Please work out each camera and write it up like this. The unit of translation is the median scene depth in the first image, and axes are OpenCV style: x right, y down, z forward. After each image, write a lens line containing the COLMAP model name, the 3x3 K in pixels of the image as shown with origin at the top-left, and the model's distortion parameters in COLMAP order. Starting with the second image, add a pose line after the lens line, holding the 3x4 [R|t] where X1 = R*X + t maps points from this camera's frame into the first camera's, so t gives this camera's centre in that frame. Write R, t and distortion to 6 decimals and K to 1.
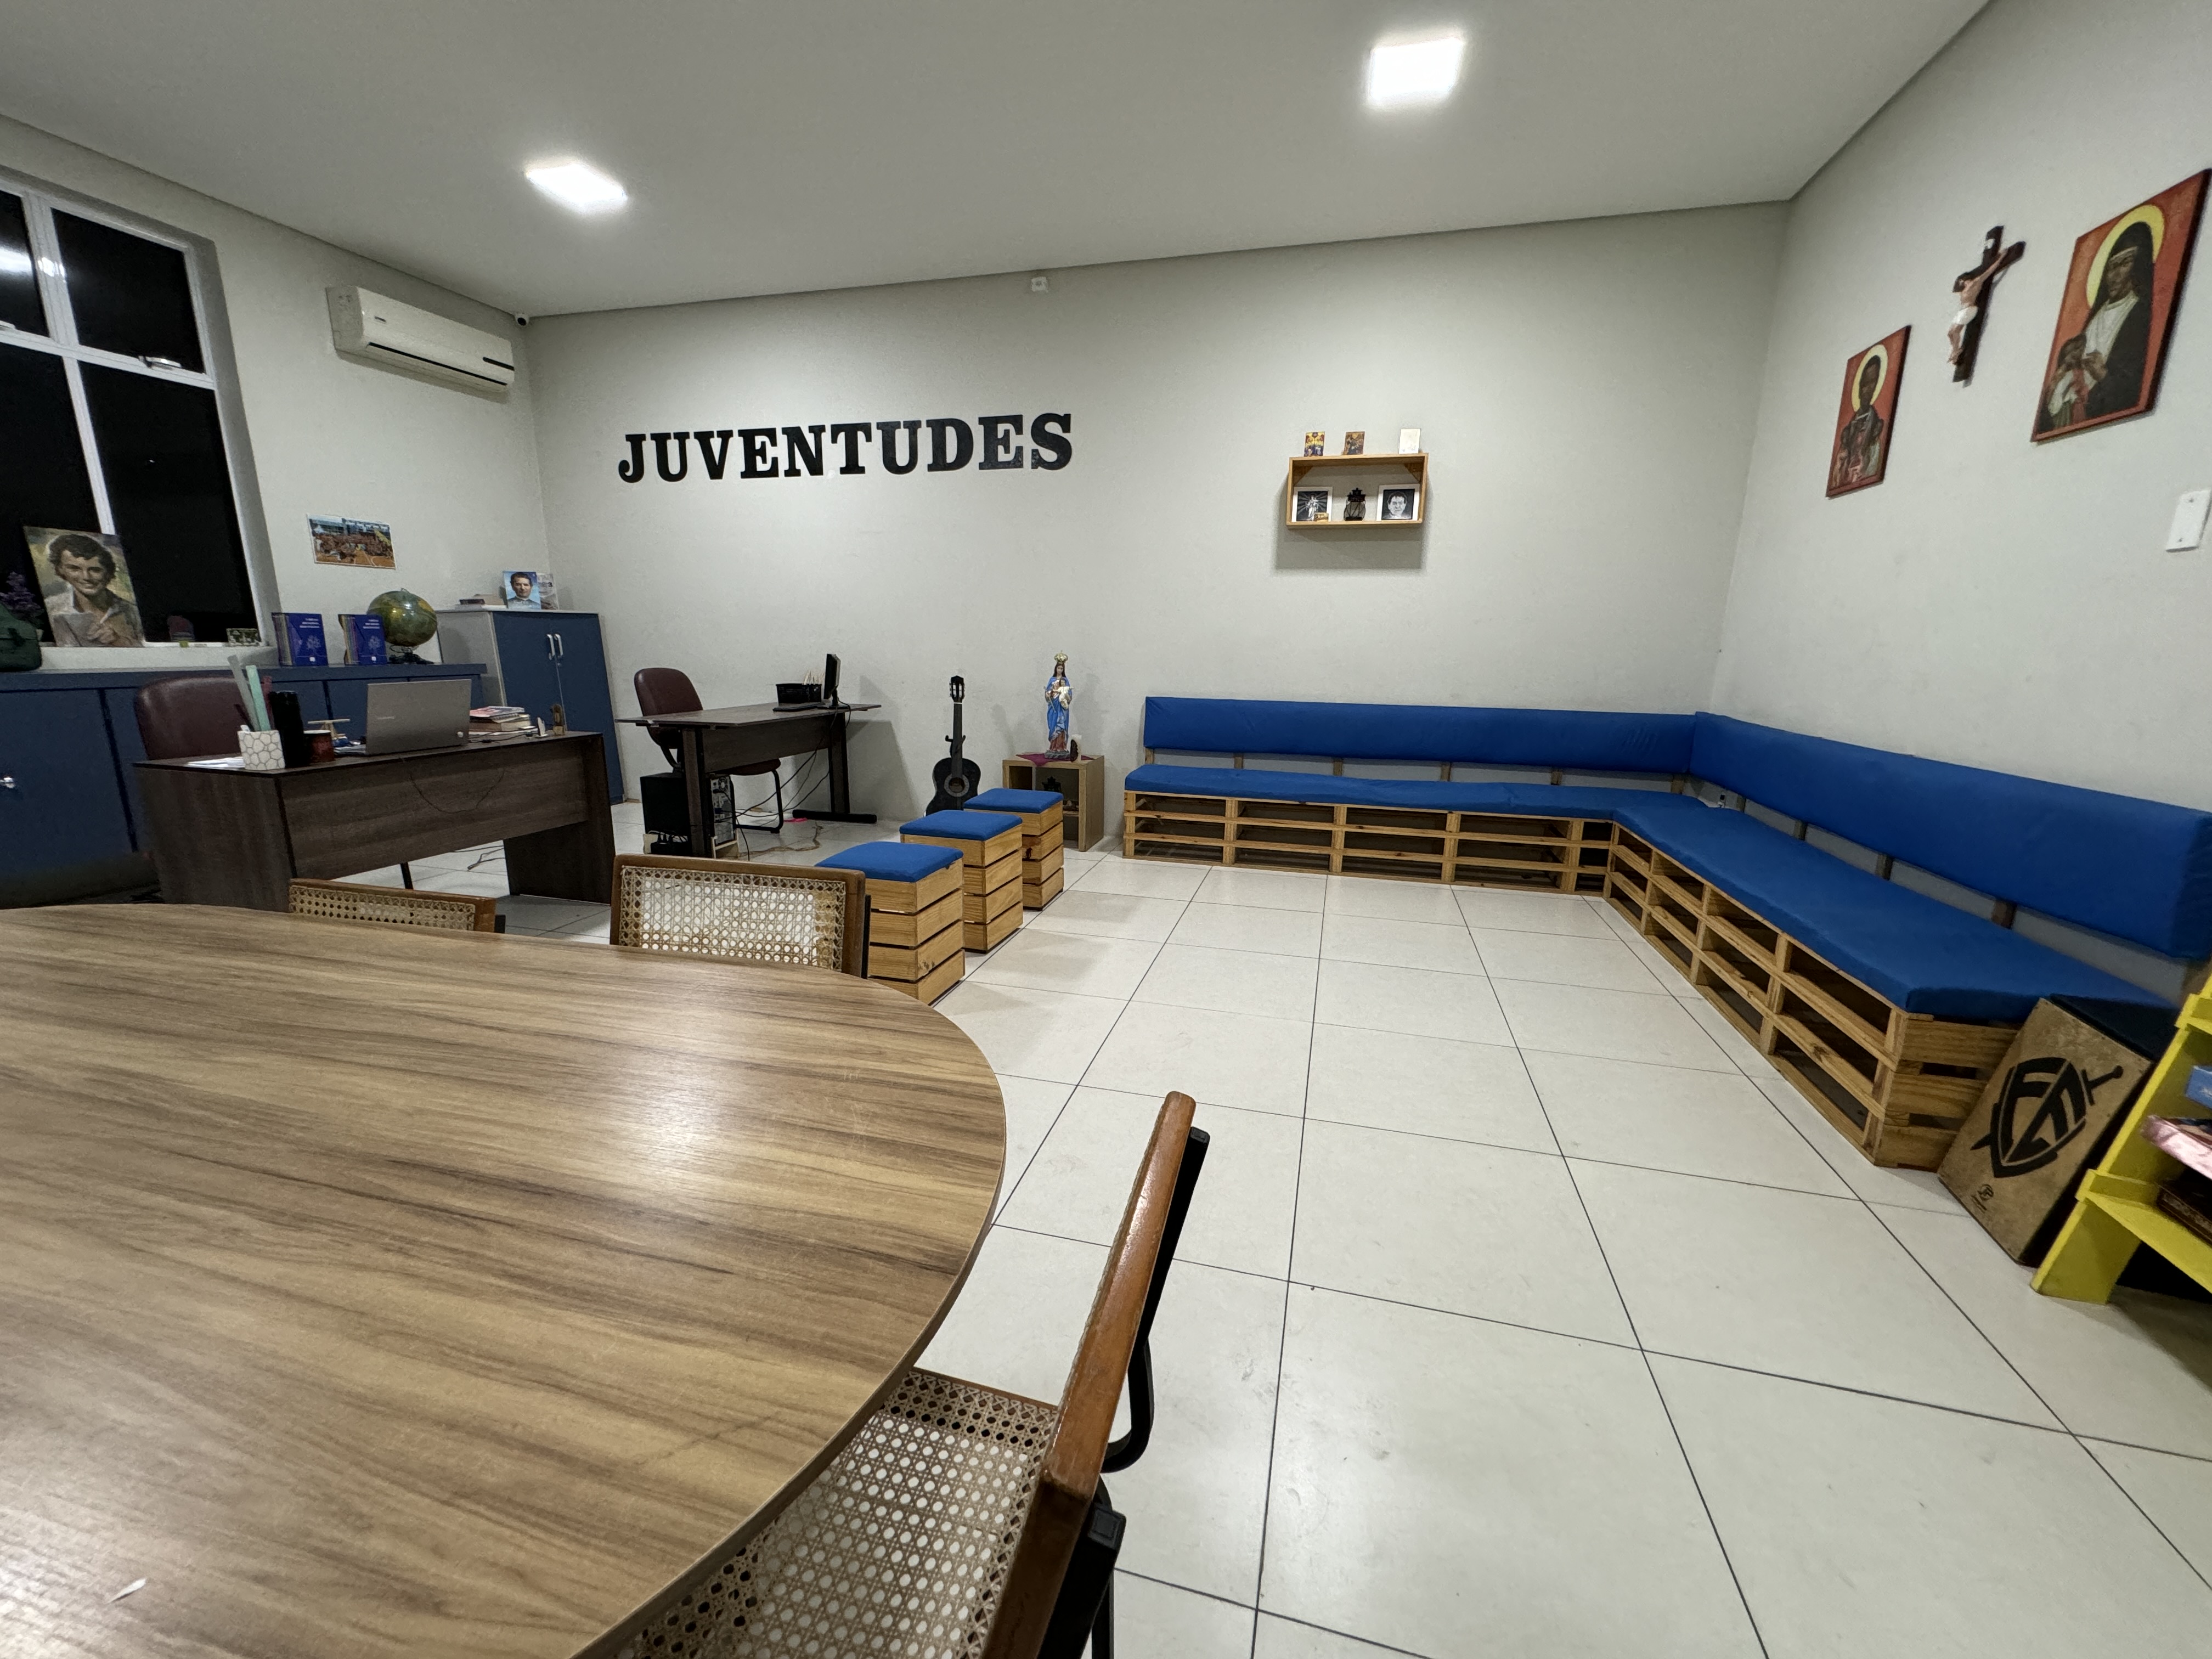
lens RADIAL K [[889.6, 0, 1108.6], [0, 889.6, 827.8], [0, 0, 1]] dist [0.013007, 0.000336]
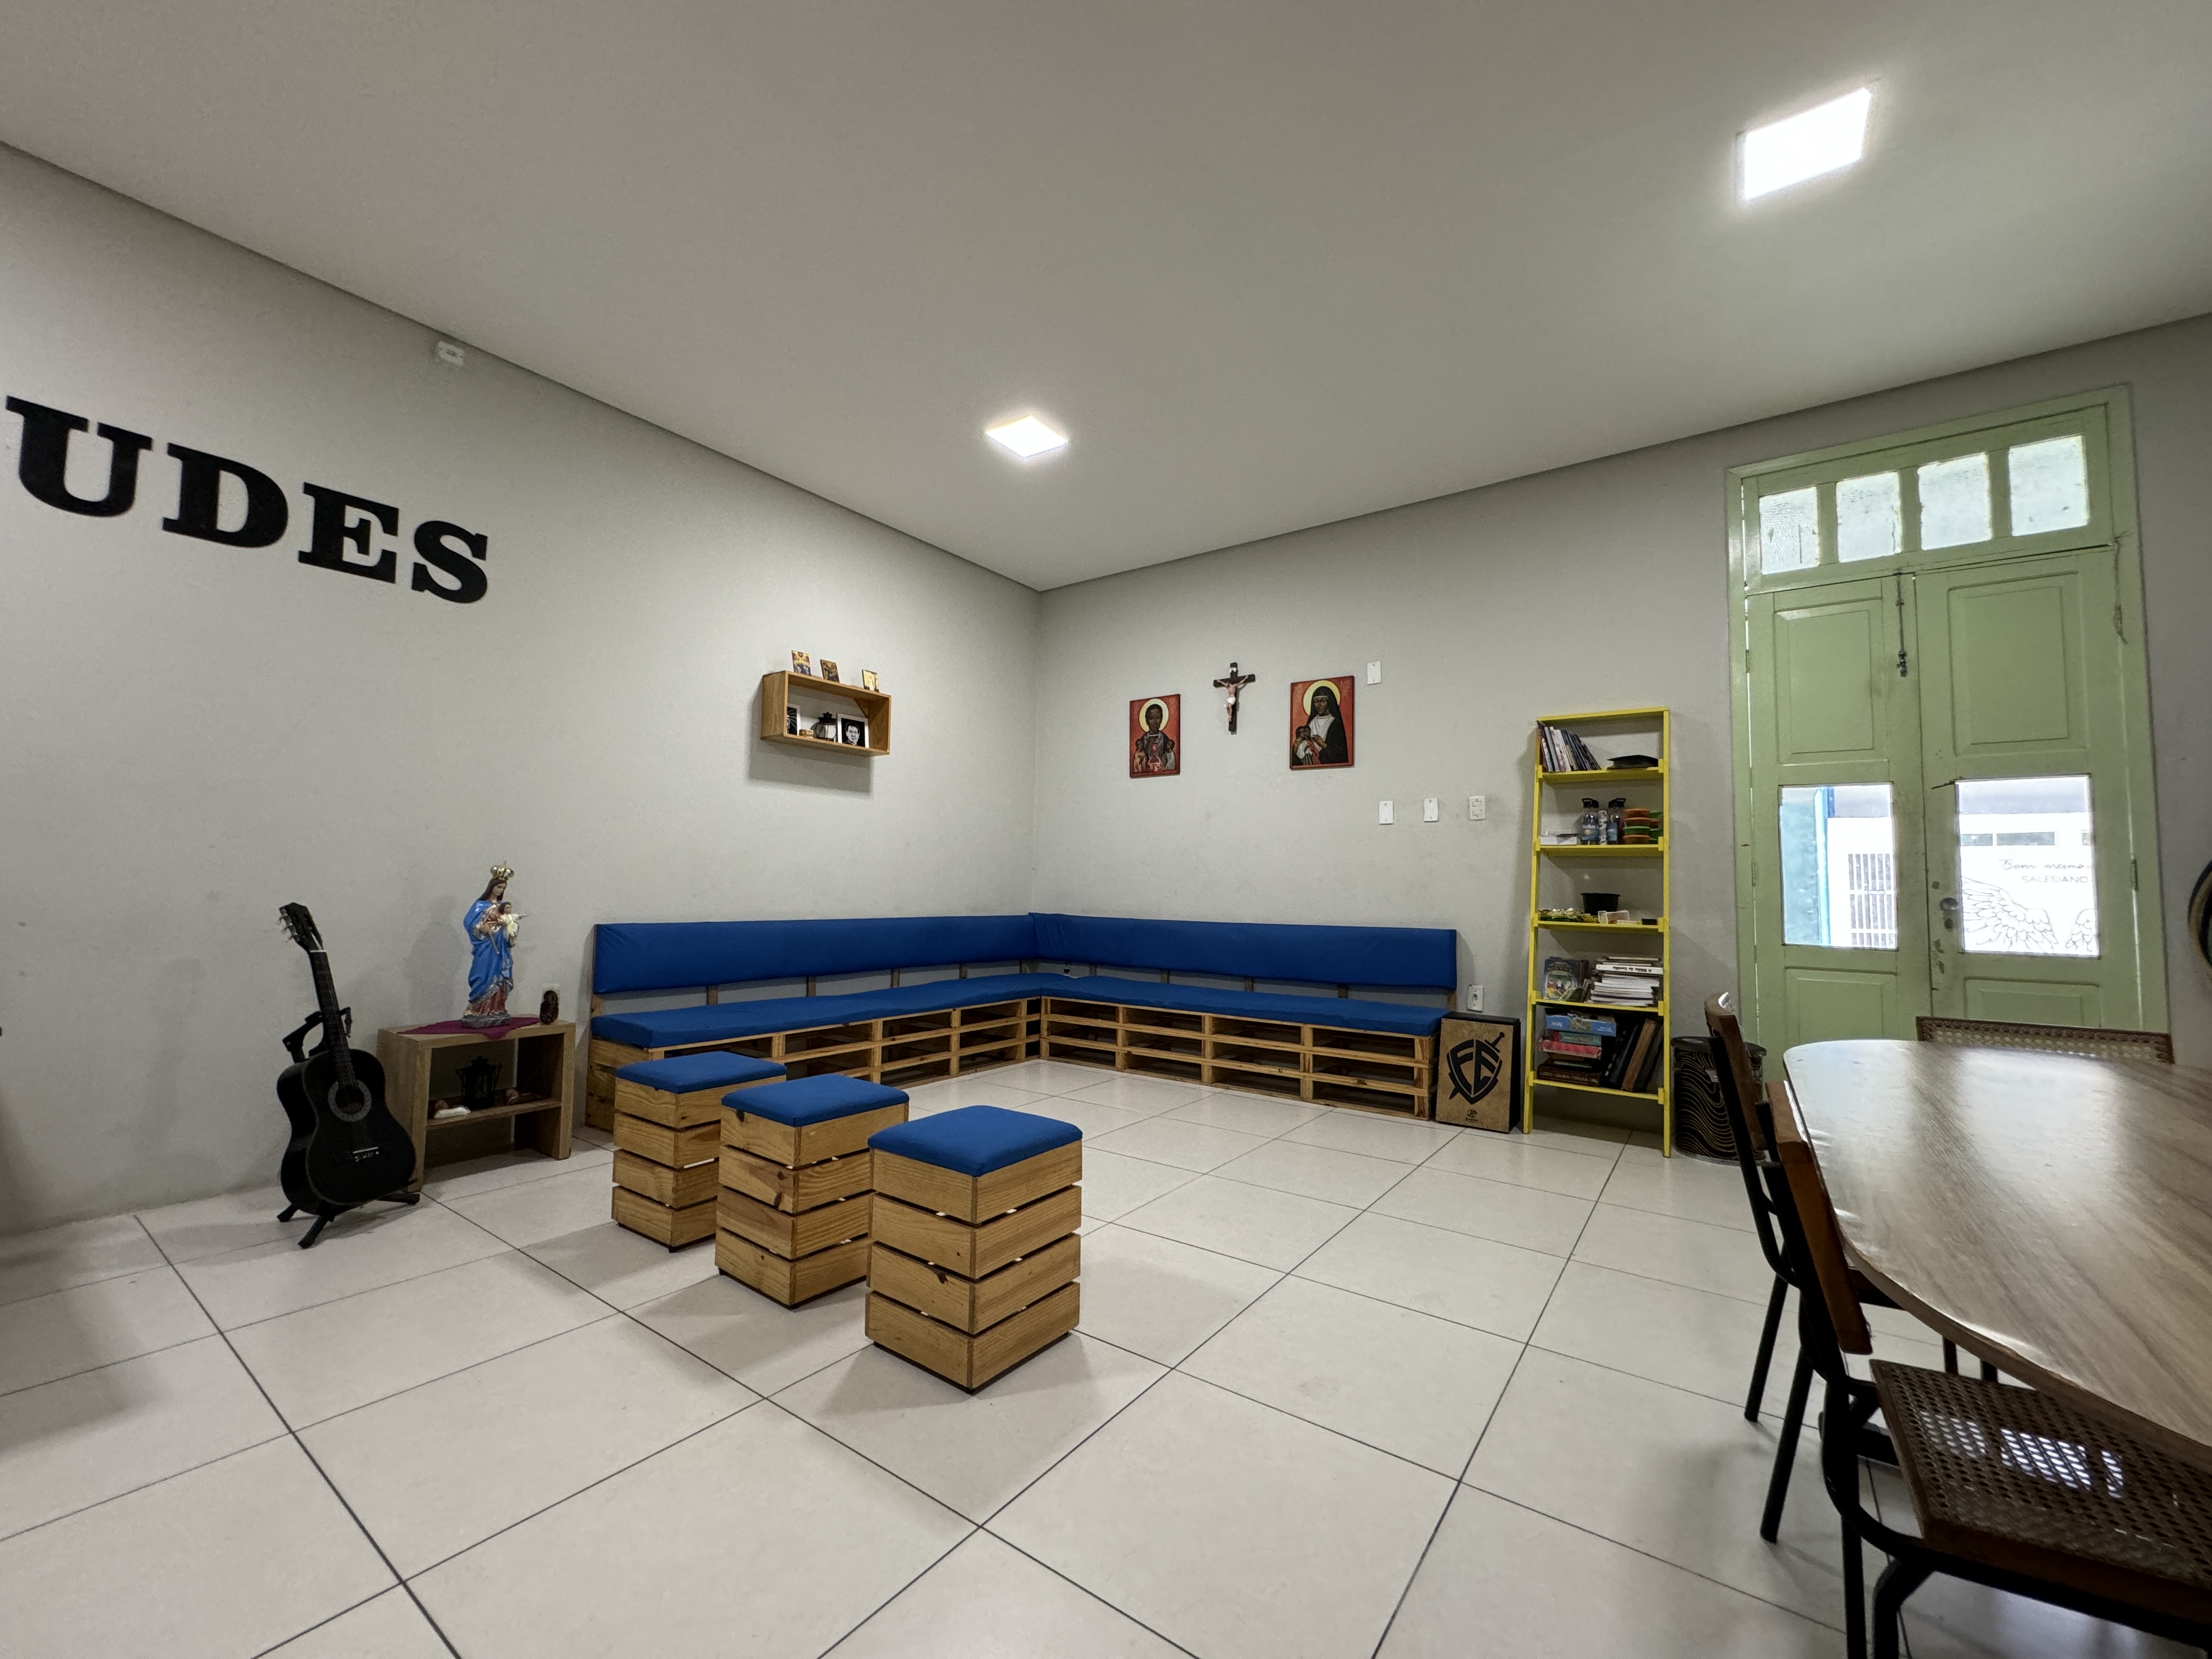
lens RADIAL K [[889.6, 0, 1102.1], [0, 889.6, 832.4], [0, 0, 1]] dist [0.013007, 0.000336]
pose [[0.370061, 0.049346, 0.927696, -0.562702], [0.183452, 0.975043, -0.125044, -0.057741], [-0.910714, 0.216462, 0.351773, 0.382443]]
